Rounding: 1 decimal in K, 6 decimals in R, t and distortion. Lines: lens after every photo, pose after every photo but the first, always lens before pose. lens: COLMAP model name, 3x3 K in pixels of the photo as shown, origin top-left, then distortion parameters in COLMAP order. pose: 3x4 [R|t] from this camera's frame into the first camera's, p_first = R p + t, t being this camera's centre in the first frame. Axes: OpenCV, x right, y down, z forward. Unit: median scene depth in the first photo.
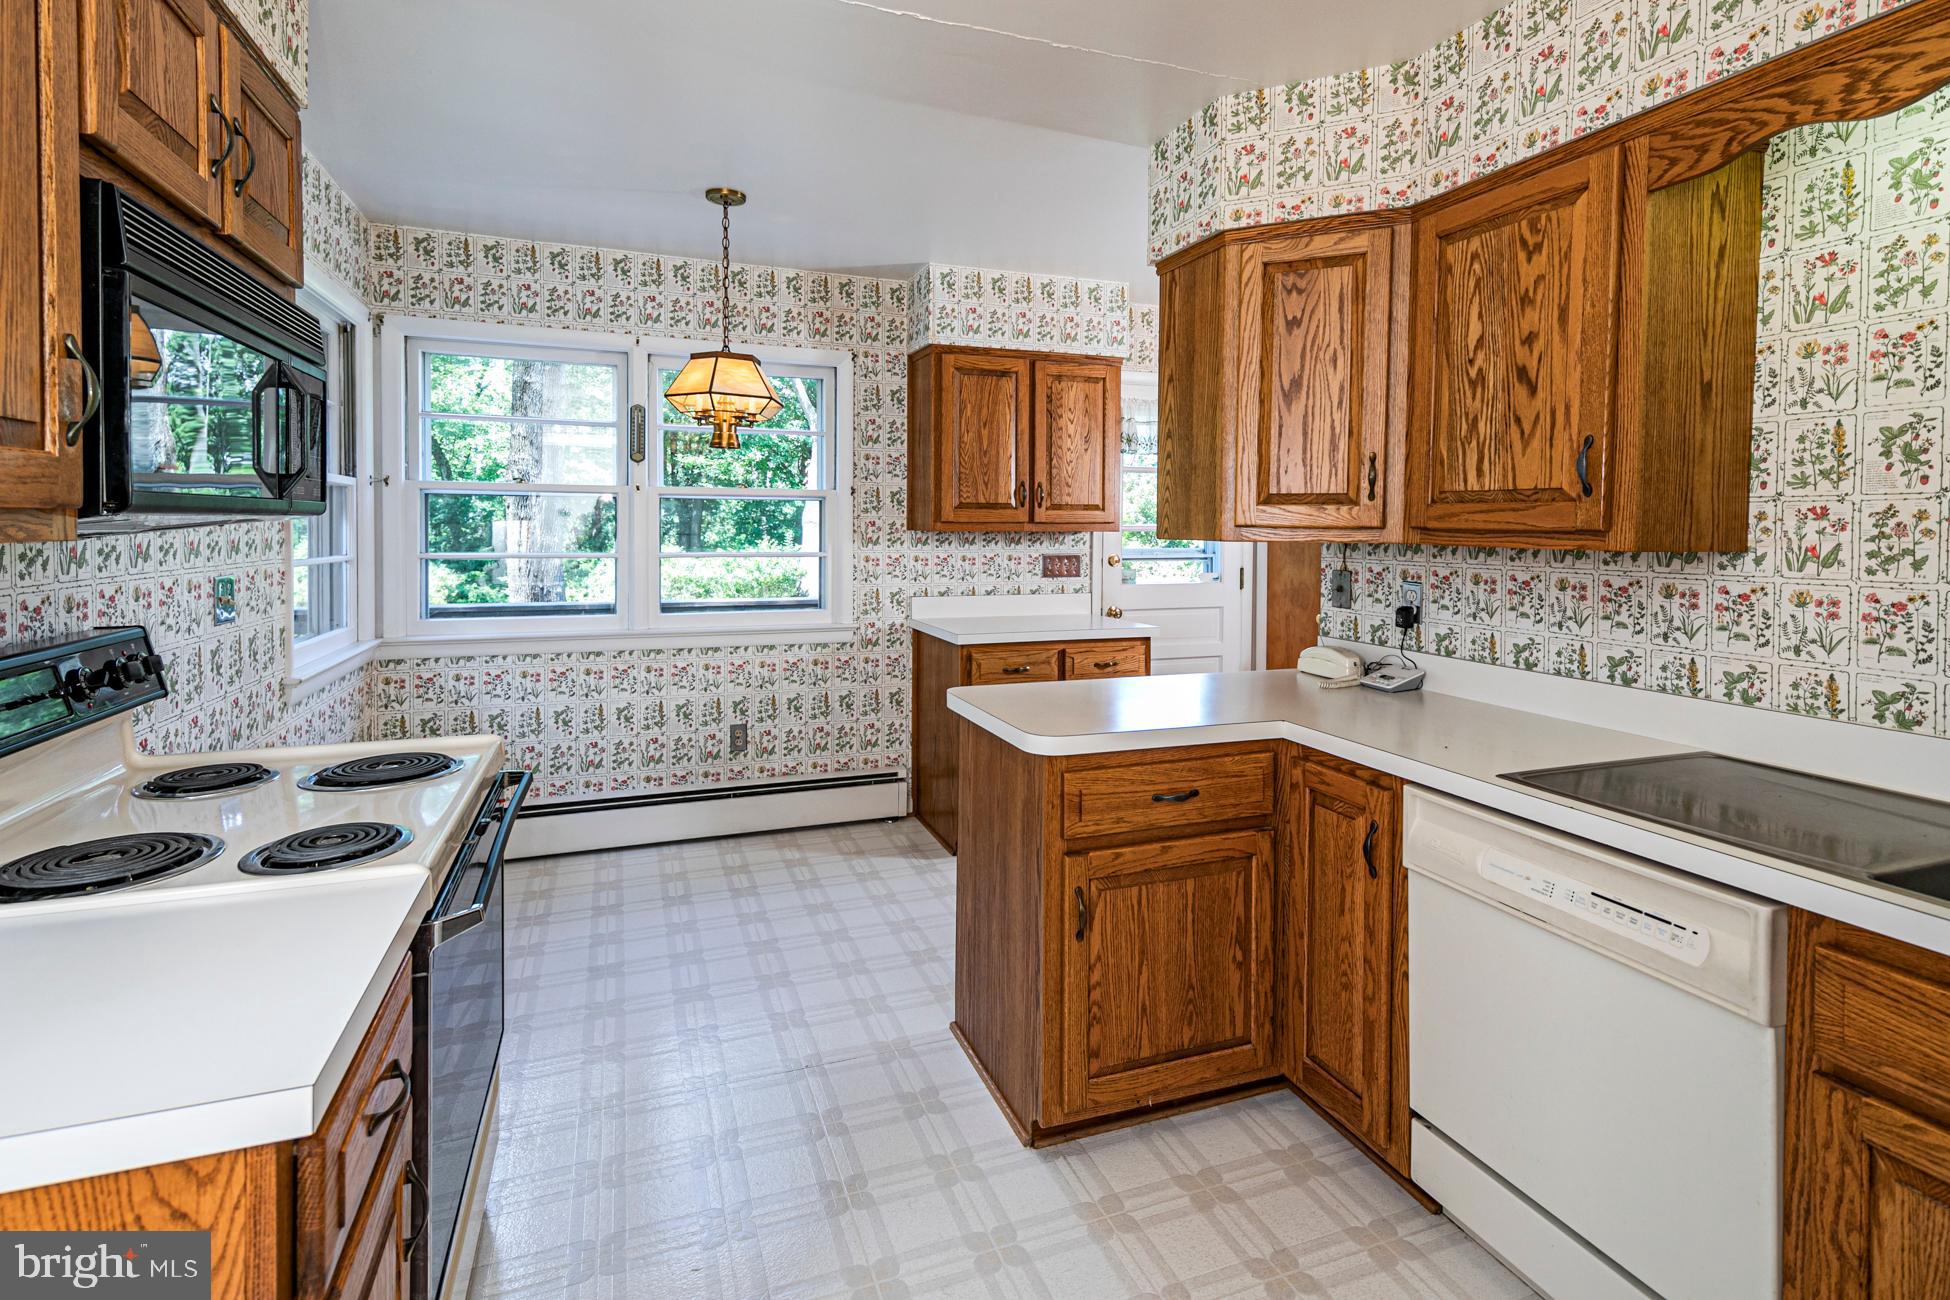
lens RADIAL K [[928.6, 0, 979.0], [0, 928.6, 545.2], [0, 0, 1]] dist [0.026256, -0.008964]
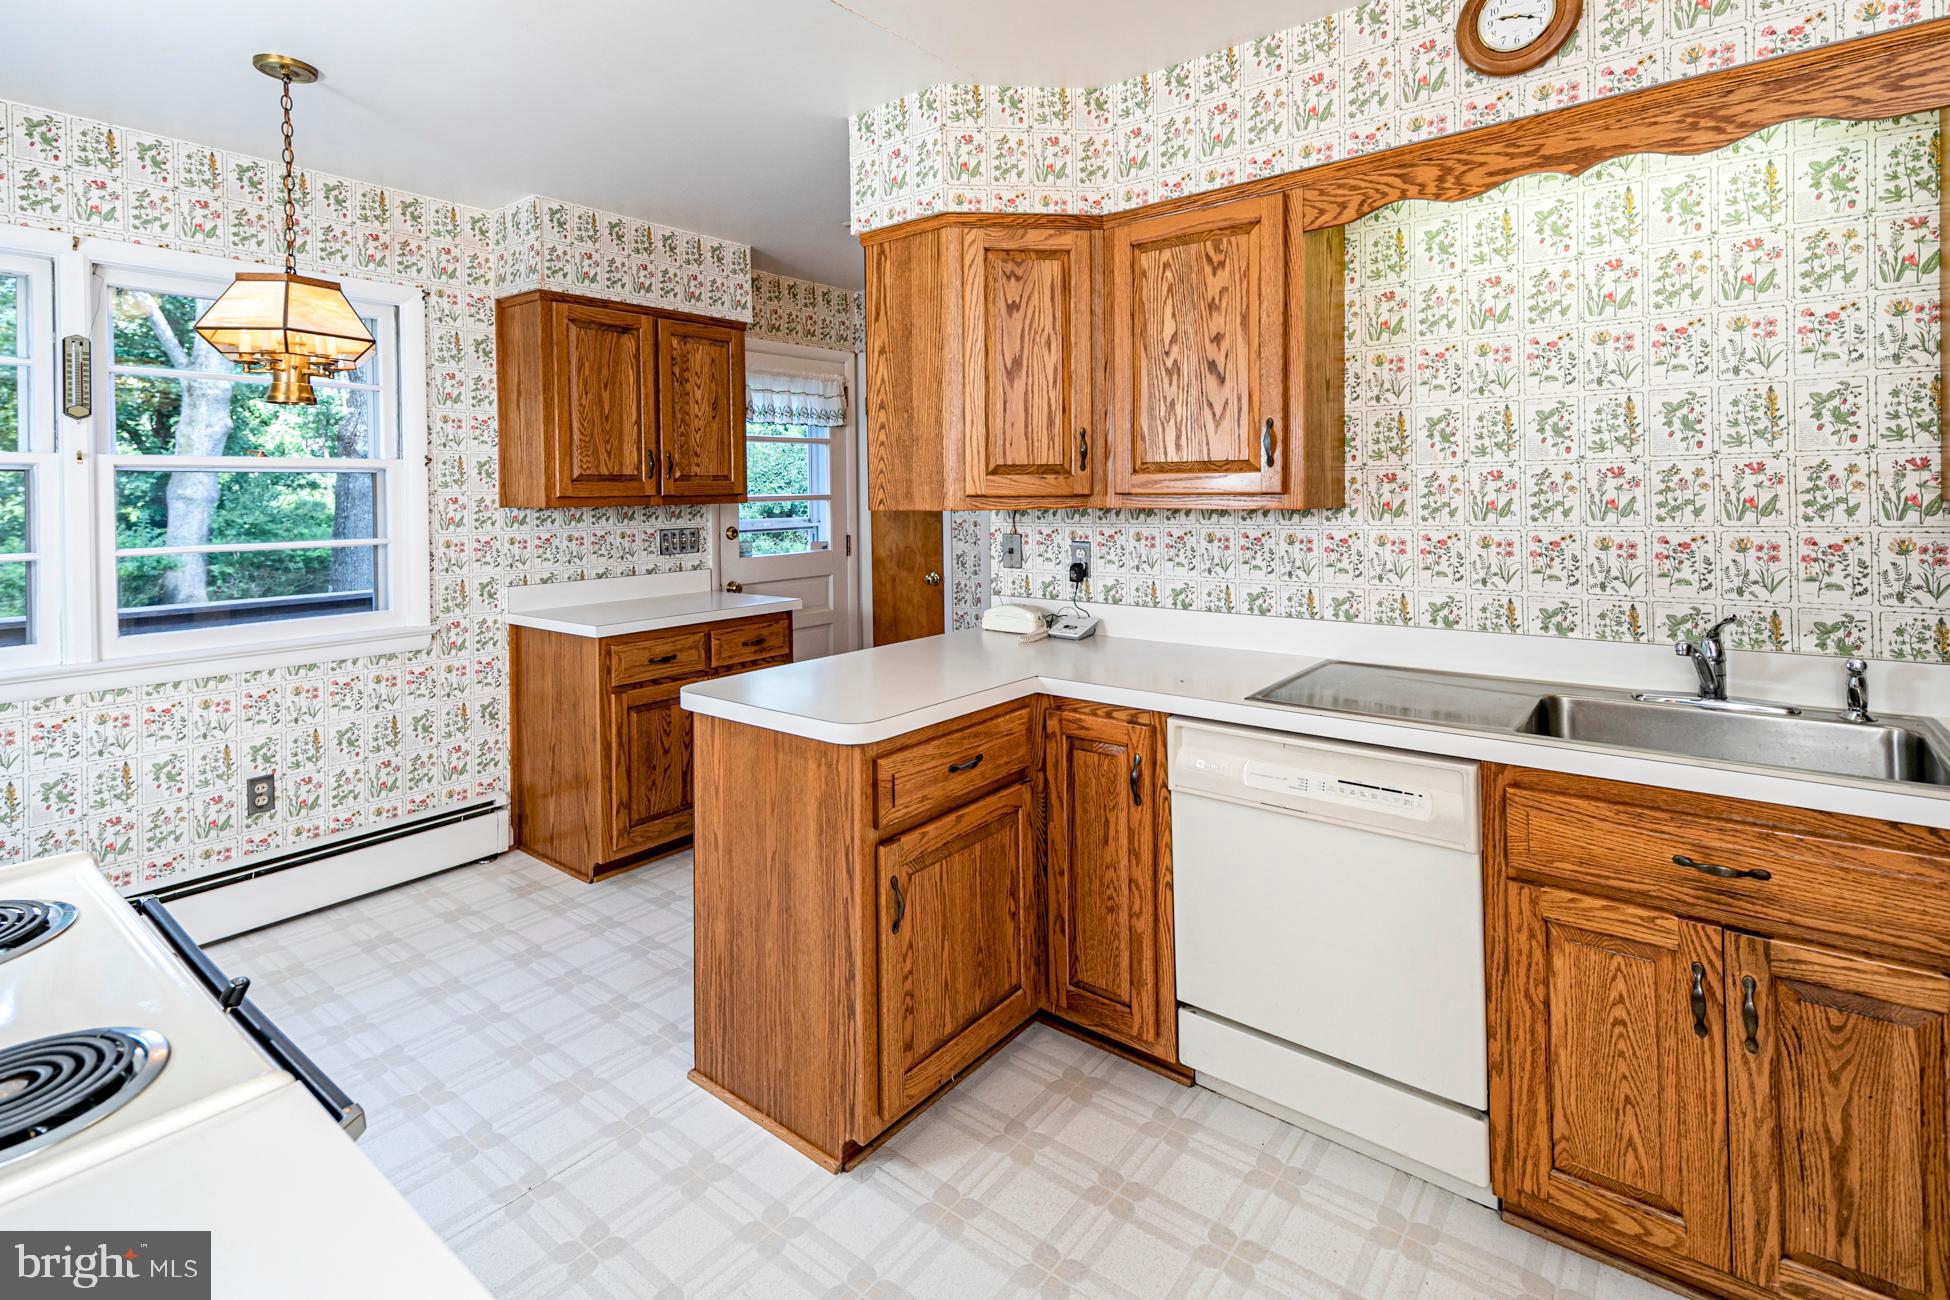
lens RADIAL K [[920.7, 0, 981.2], [0, 920.7, 495.4], [0, 0, 1]] dist [0.027245, -0.011354]
pose [[0.855442, -0.019981, 0.517513, -0.280772], [0.030060, 0.999486, -0.011098, -0.009893], [-0.517025, 0.025050, 0.855603, 0.123312]]
